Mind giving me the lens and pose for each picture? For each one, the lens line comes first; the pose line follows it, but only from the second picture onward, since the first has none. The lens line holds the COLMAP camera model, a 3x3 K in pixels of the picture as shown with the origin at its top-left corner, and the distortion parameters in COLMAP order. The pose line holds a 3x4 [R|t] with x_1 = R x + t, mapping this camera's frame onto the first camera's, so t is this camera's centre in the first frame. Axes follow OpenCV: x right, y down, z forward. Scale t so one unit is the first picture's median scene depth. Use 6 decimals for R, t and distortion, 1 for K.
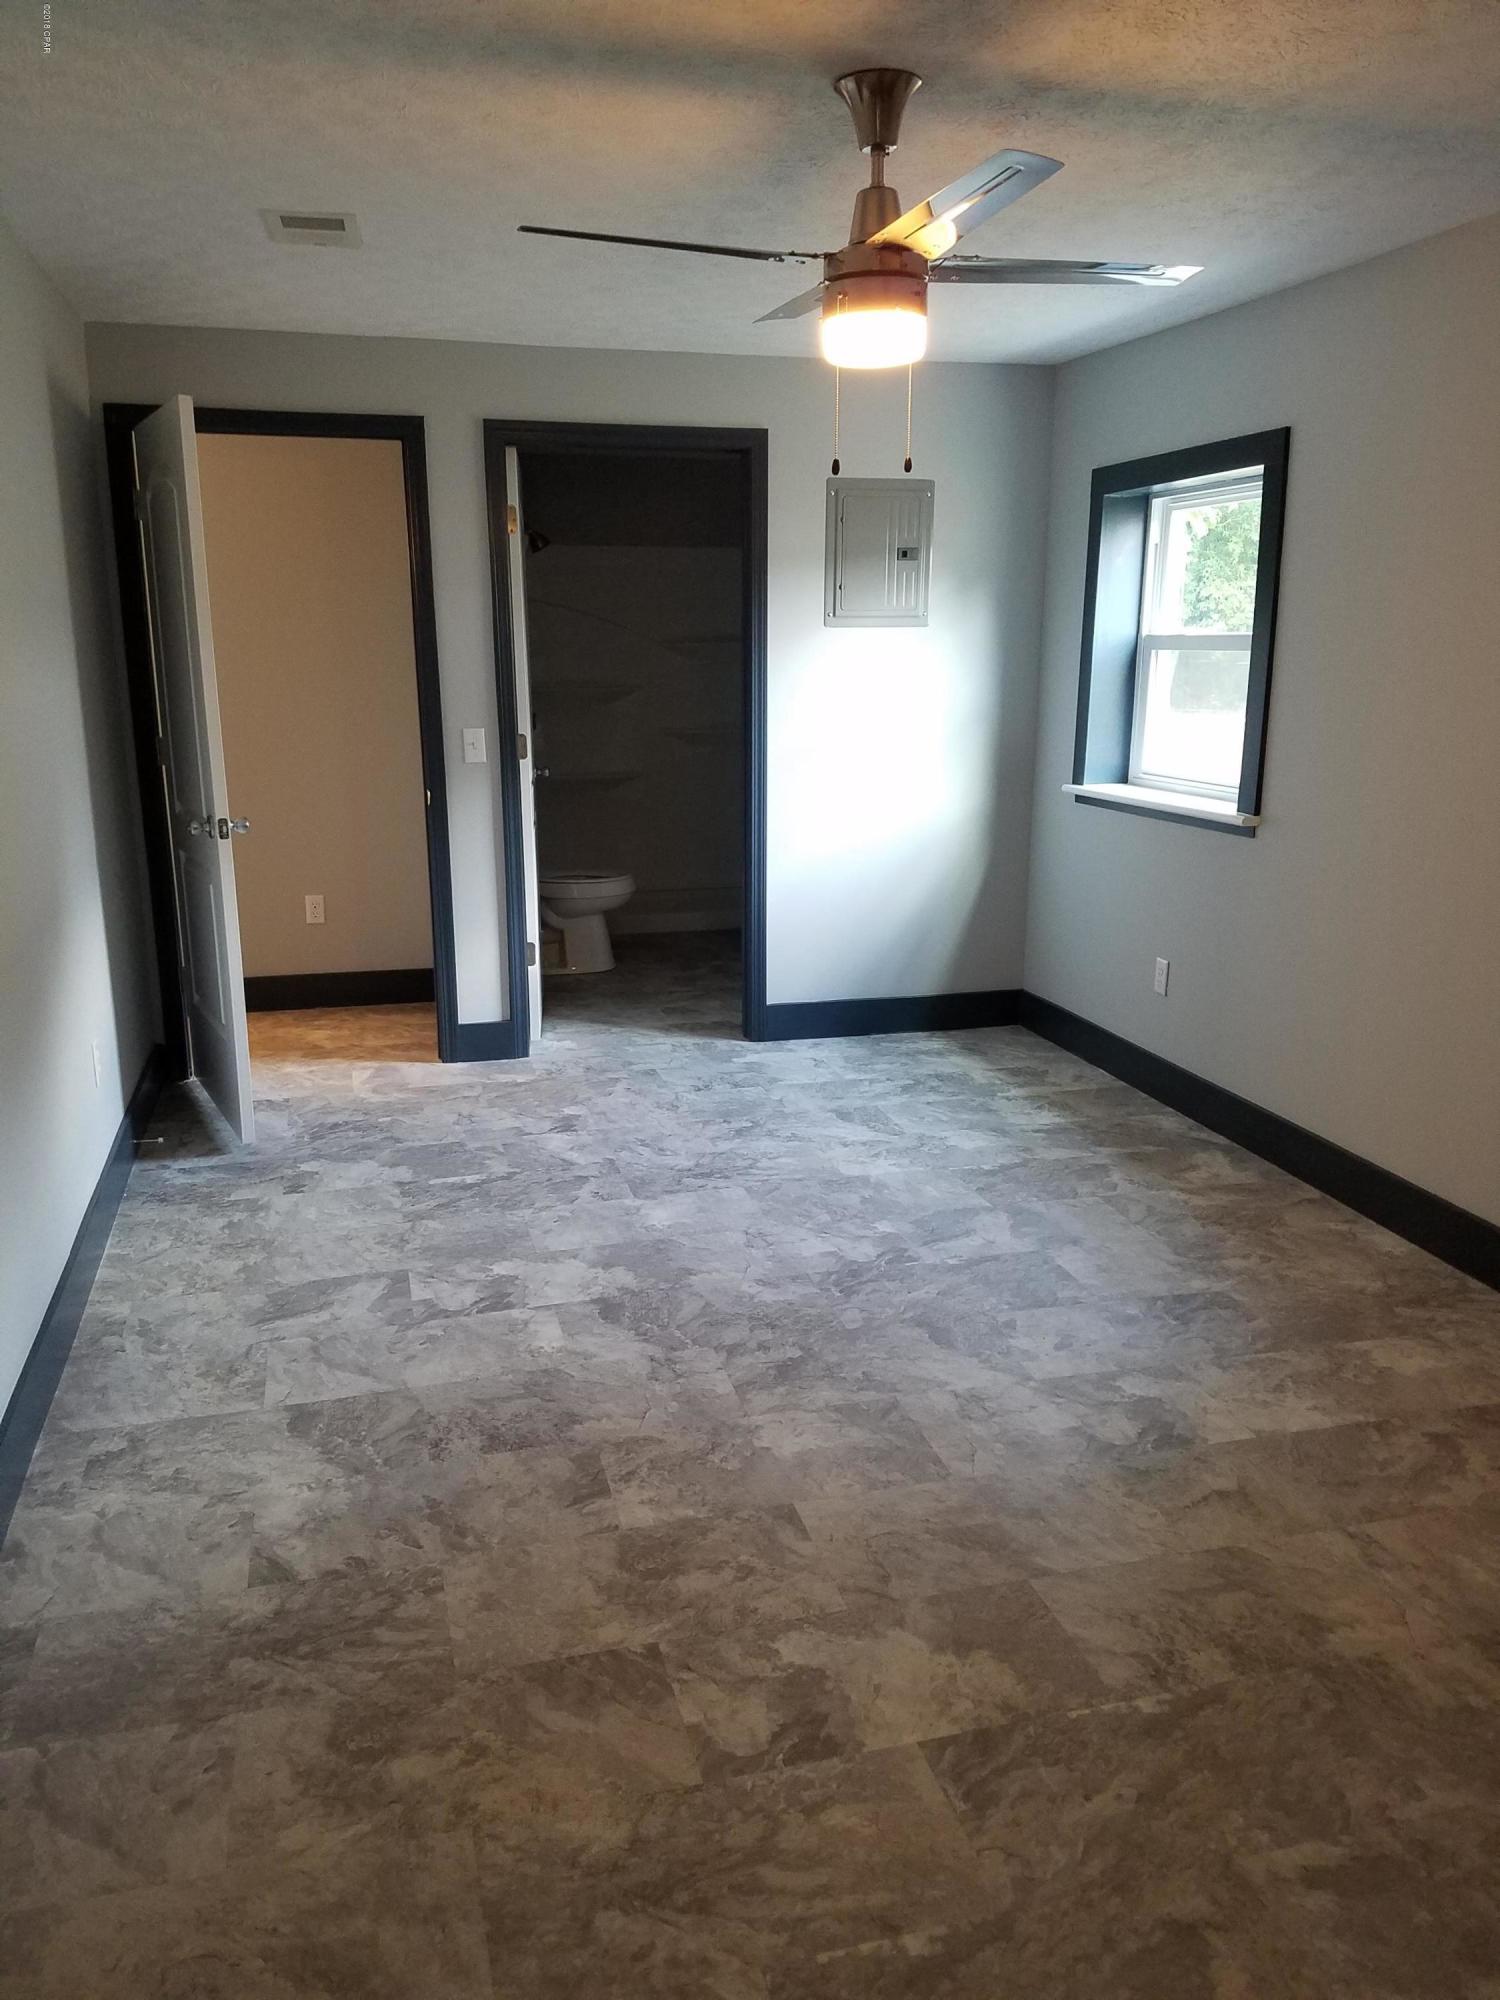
lens RADIAL K [[1523.6, 0, 745.0], [0, 1523.6, 994.3], [0, 0, 1]] dist [0.294223, -0.520765]
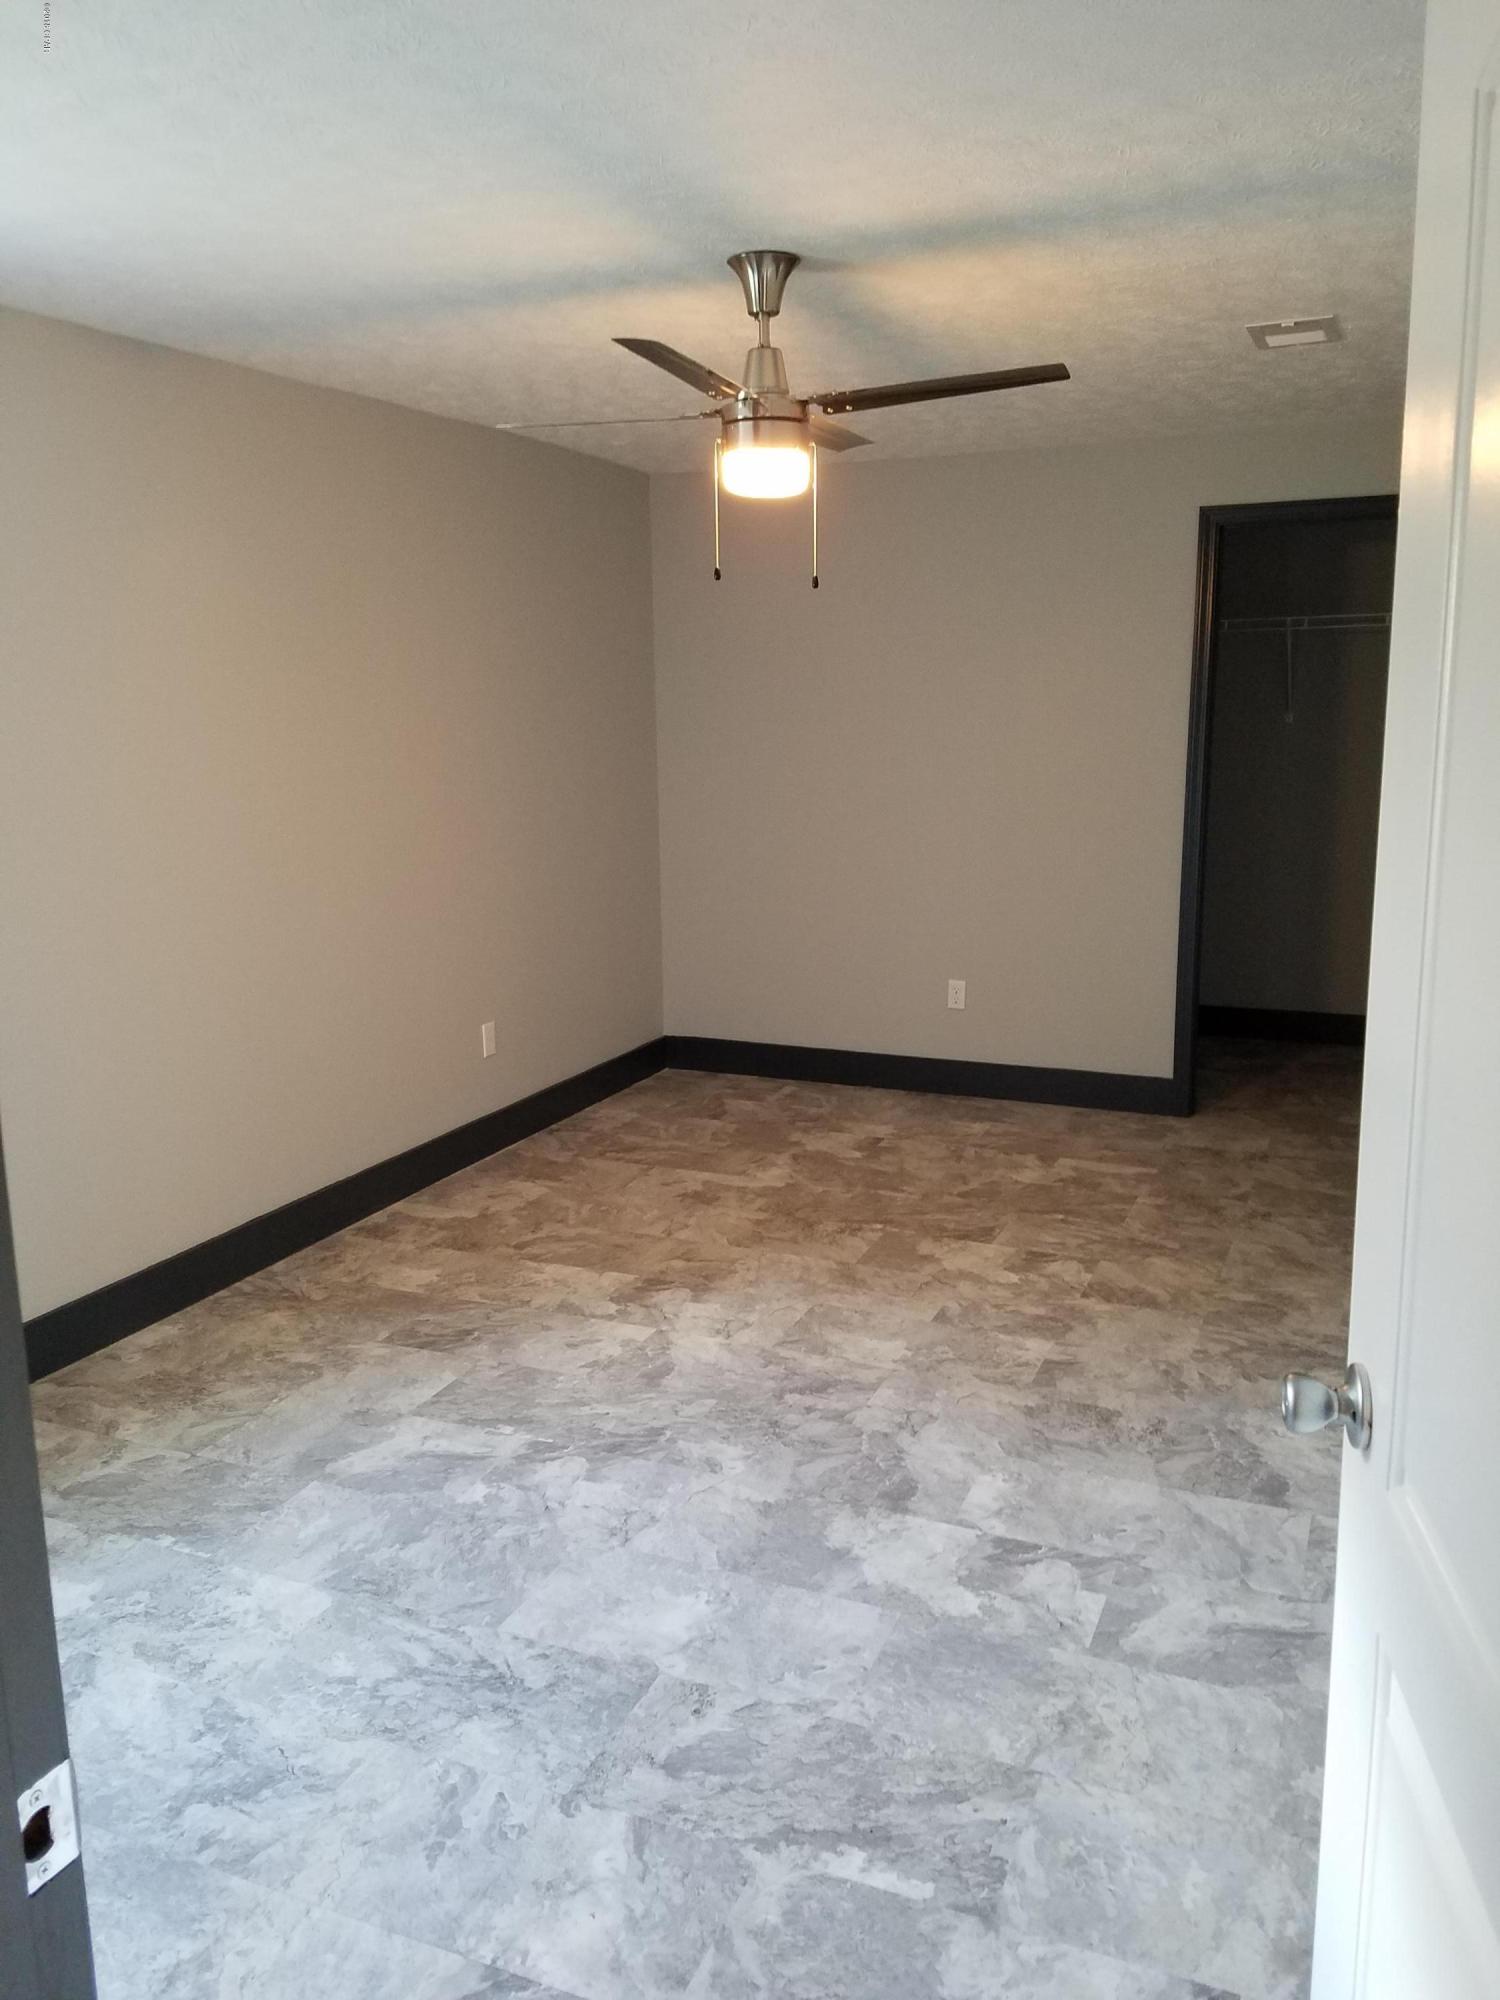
lens RADIAL K [[1523.6, 0, 745.0], [0, 1523.6, 994.3], [0, 0, 1]] dist [0.294223, -0.520765]
pose [[-0.787551, -0.099817, 0.608112, -0.549392], [0.157755, 0.921259, 0.355522, -0.392874], [-0.595716, 0.375924, -0.709791, 1.654442]]
